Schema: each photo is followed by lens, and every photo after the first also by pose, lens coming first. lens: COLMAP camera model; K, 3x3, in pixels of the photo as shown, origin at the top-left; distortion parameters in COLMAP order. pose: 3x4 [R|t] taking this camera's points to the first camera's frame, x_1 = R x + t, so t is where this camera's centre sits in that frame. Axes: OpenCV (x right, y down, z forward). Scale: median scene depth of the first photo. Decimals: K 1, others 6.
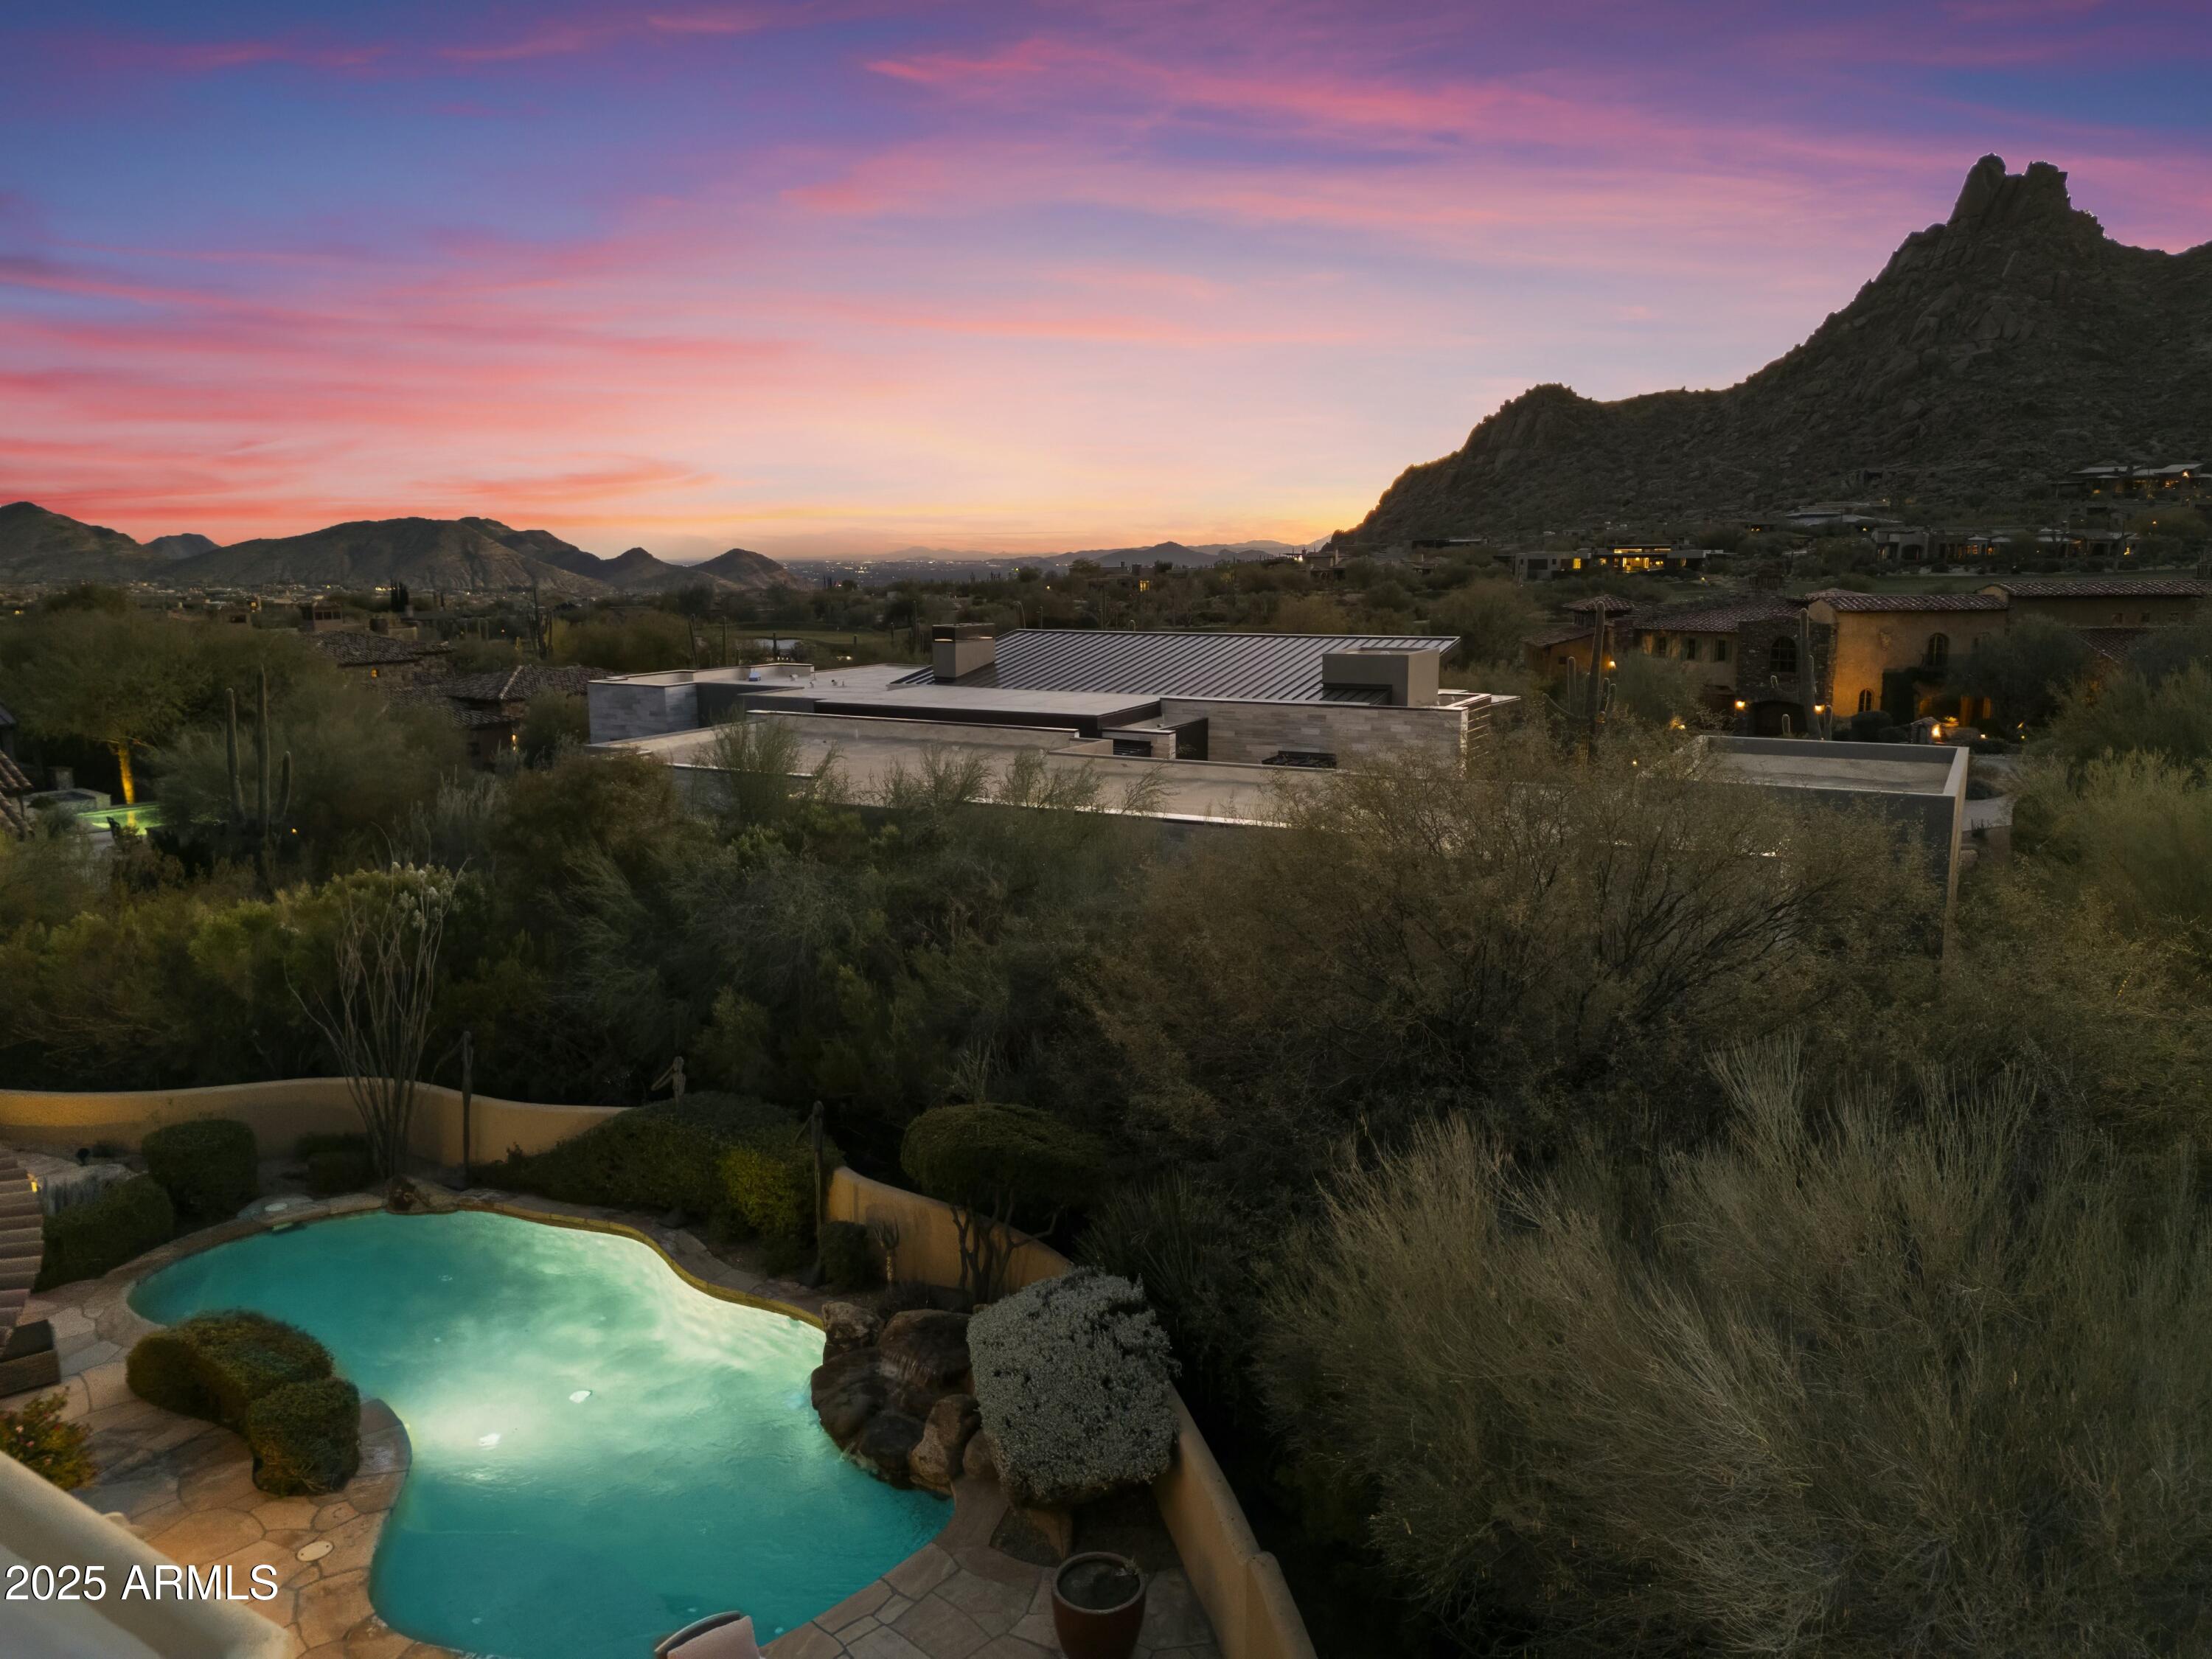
lens RADIAL K [[1615.2, 0, 1119.5], [0, 1615.2, 825.5], [0, 0, 1]] dist [0.073020, -0.068751]
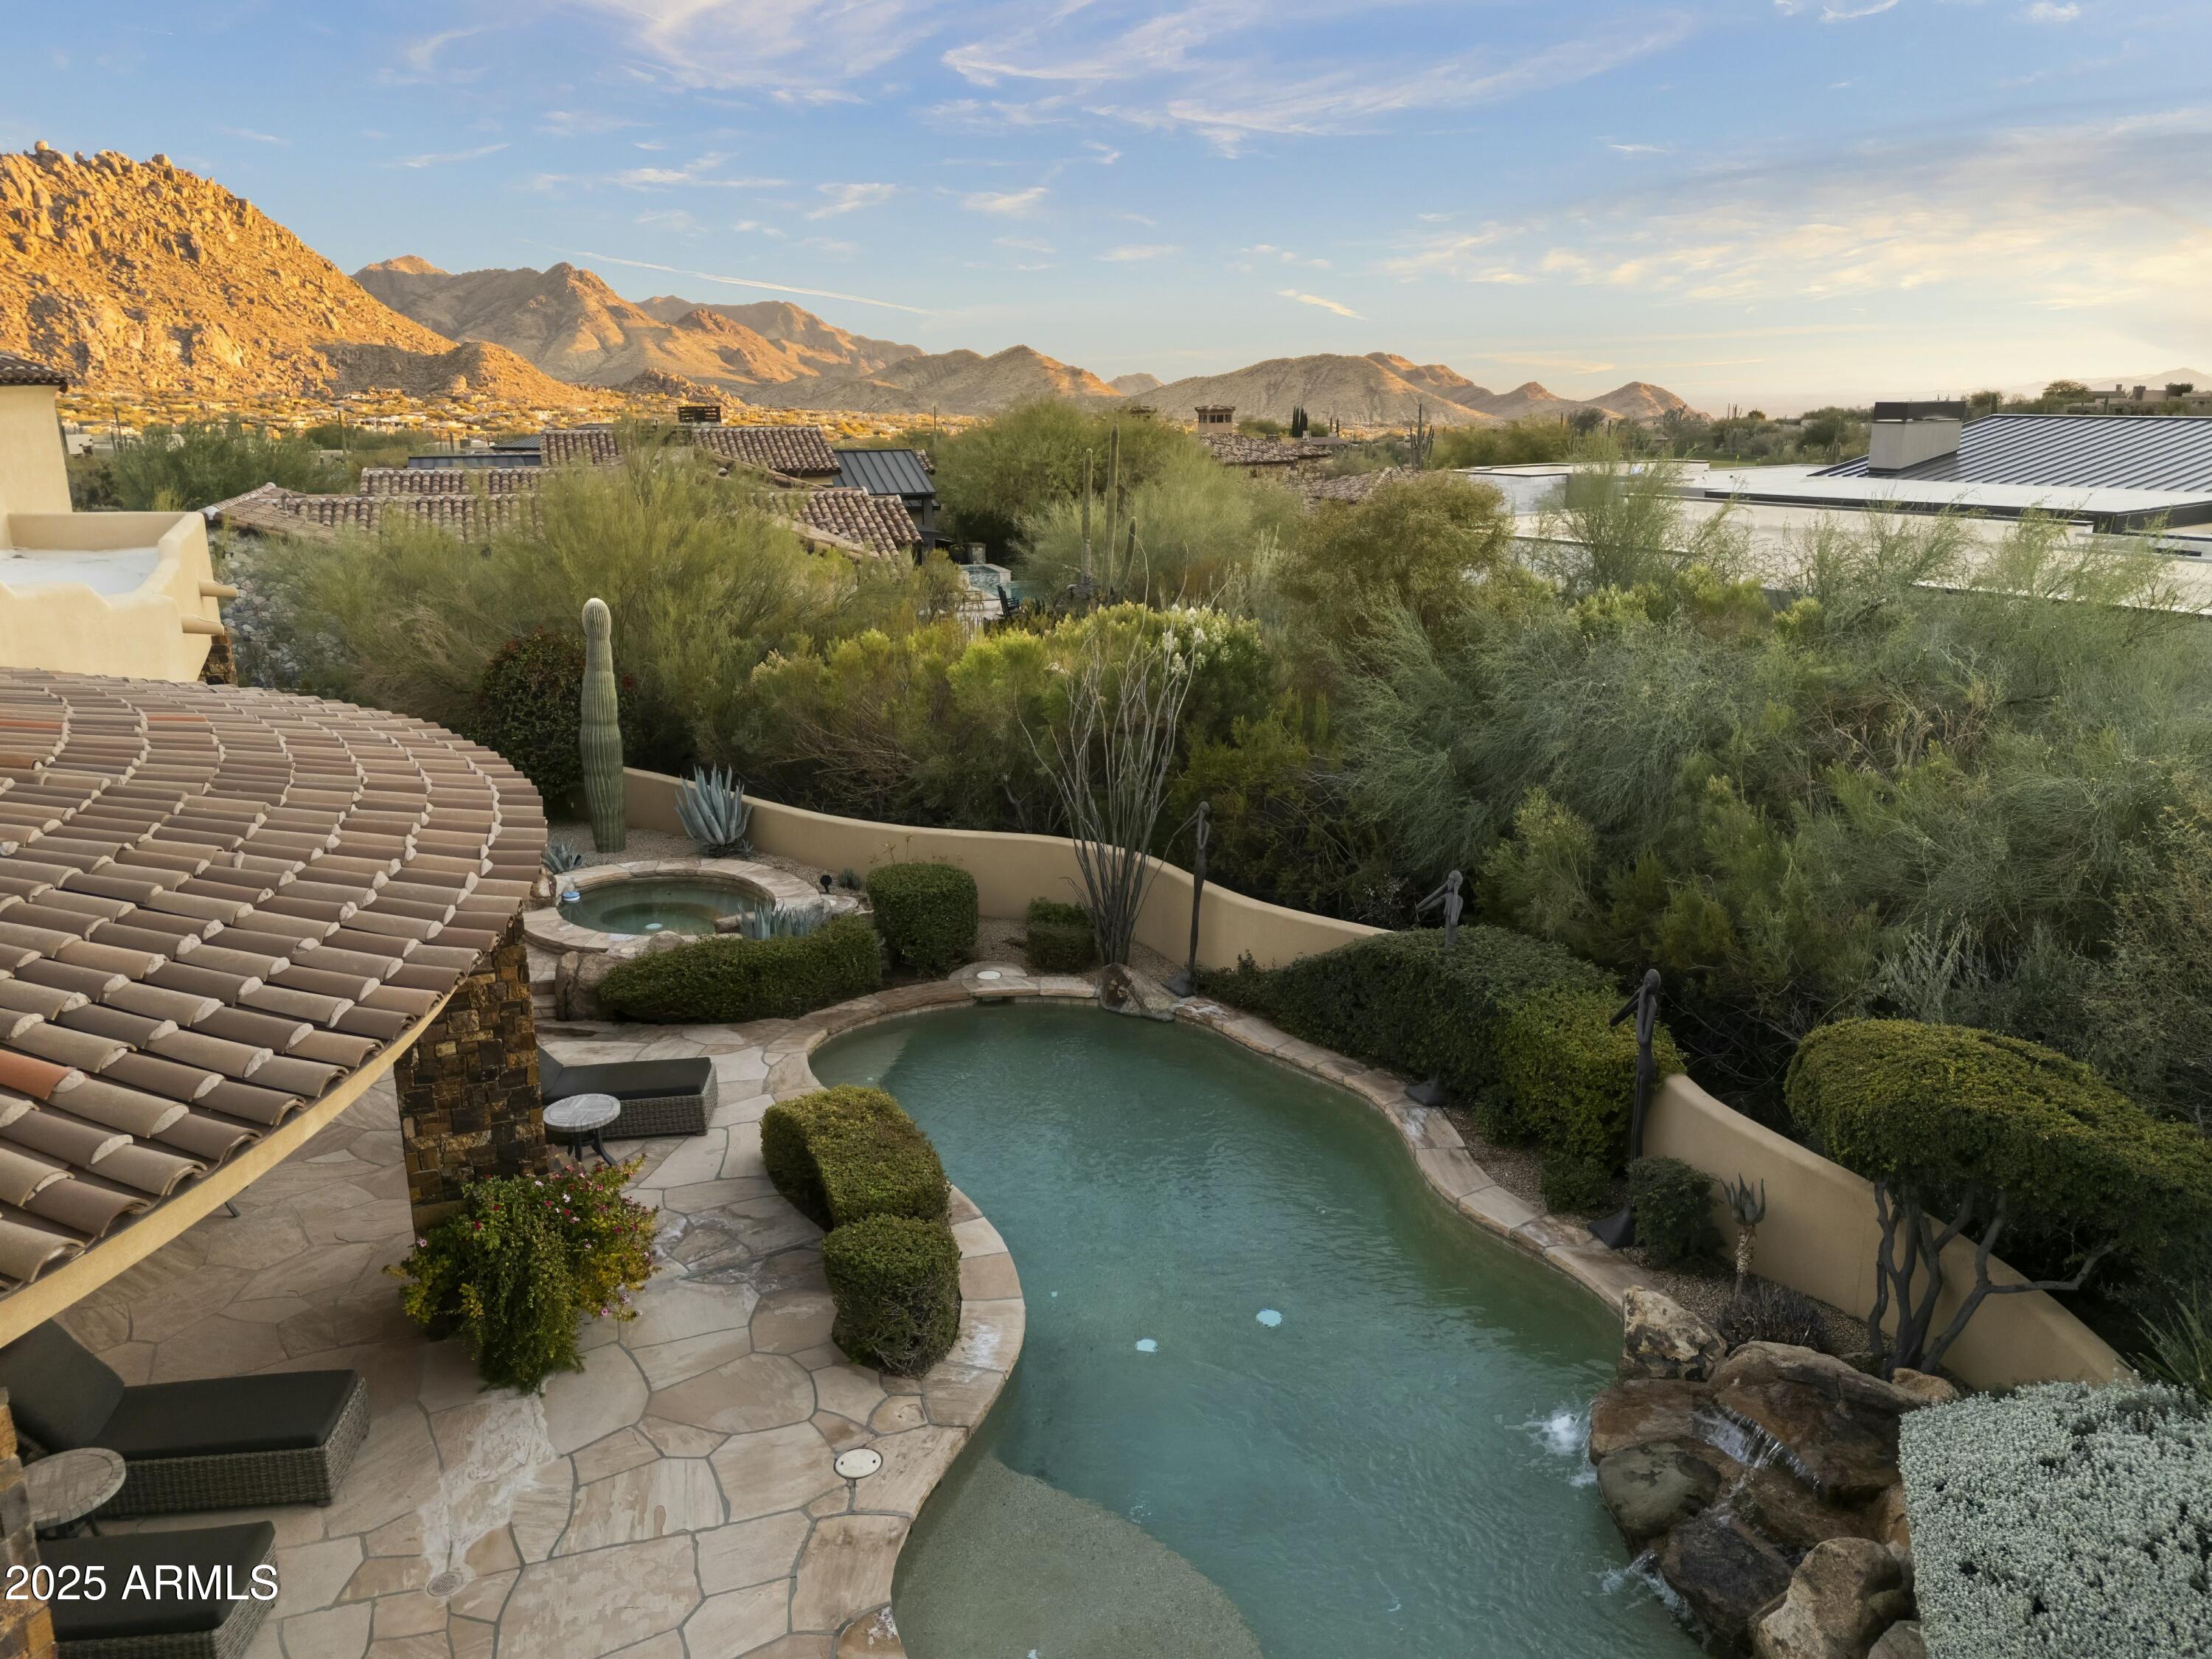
lens RADIAL K [[1598.2, 0, 1118.7], [0, 1598.2, 836.1], [0, 0, 1]] dist [0.093392, -0.095212]
pose [[0.864572, 0.134066, -0.484294, -0.057043], [-0.085171, 0.988905, 0.121707, 0.050107], [0.495238, -0.063976, 0.866399, 0.296252]]
